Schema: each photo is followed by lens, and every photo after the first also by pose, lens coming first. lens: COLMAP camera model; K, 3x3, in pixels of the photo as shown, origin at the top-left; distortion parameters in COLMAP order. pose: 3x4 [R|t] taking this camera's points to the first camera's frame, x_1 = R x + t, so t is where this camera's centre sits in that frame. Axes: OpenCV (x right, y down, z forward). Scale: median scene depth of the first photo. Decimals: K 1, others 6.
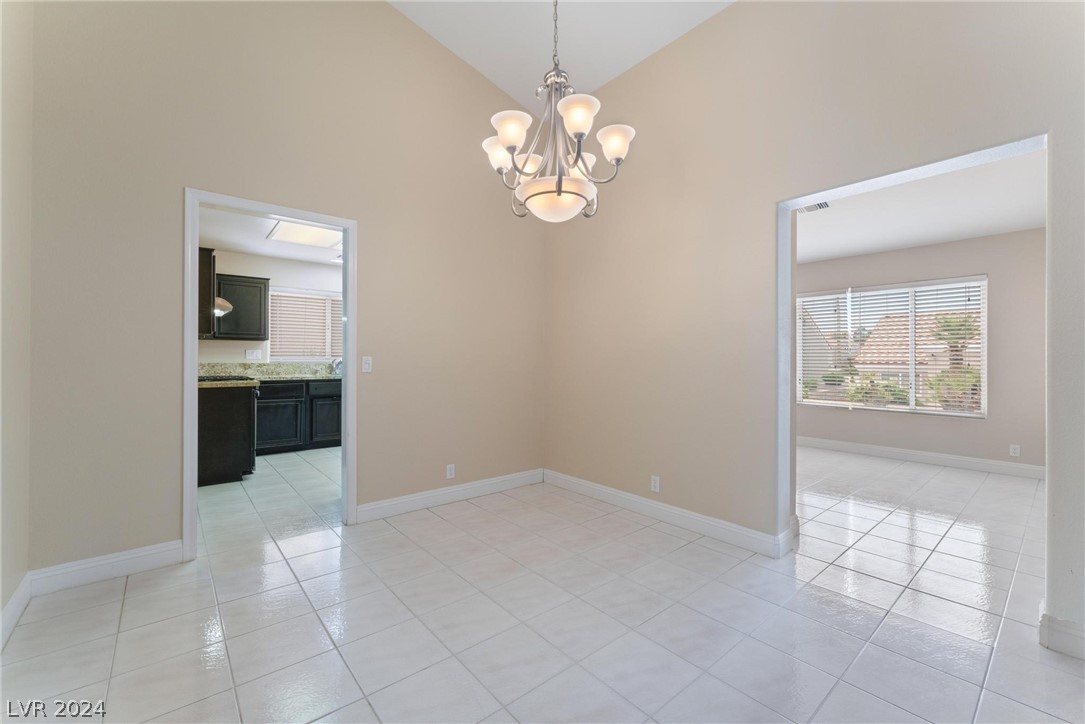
lens RADIAL K [[446.1, 0, 530.9], [0, 446.1, 357.5], [0, 0, 1]] dist [0.001124, -0.000040]
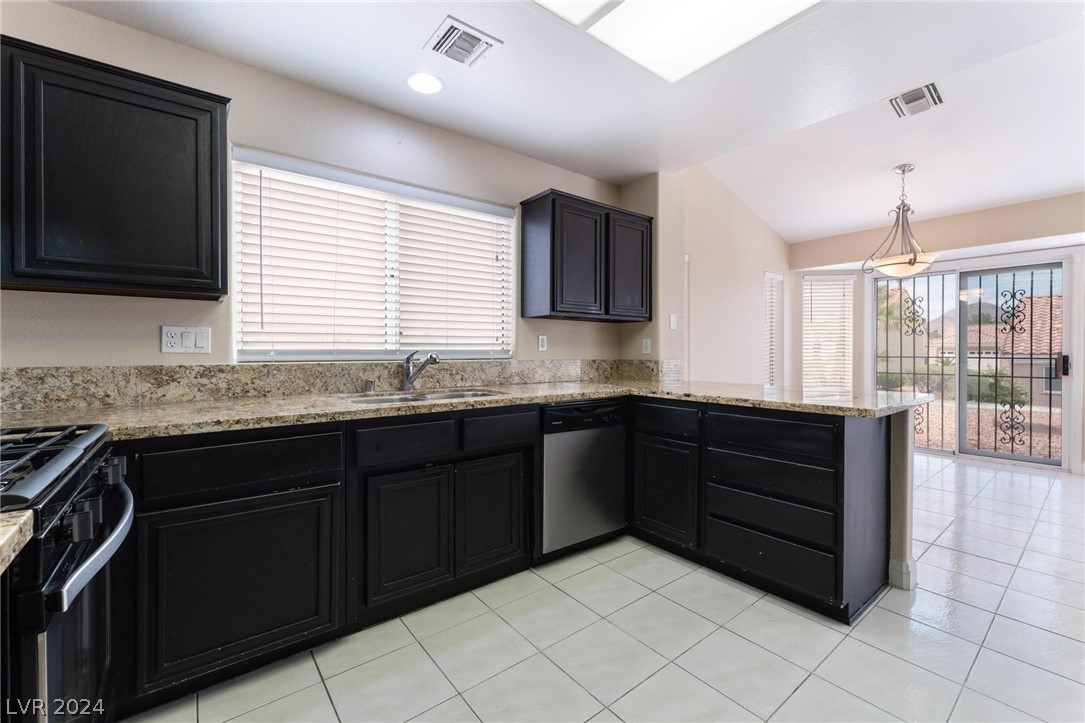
lens RADIAL K [[446.1, 0, 533.1], [0, 446.1, 353.8], [0, 0, 1]] dist [0.001124, -0.000040]
pose [[0.999672, -0.008155, -0.024266, -0.402889], [0.008373, 0.999925, 0.008893, 0.003402], [0.024191, -0.009094, 0.999666, 0.763031]]
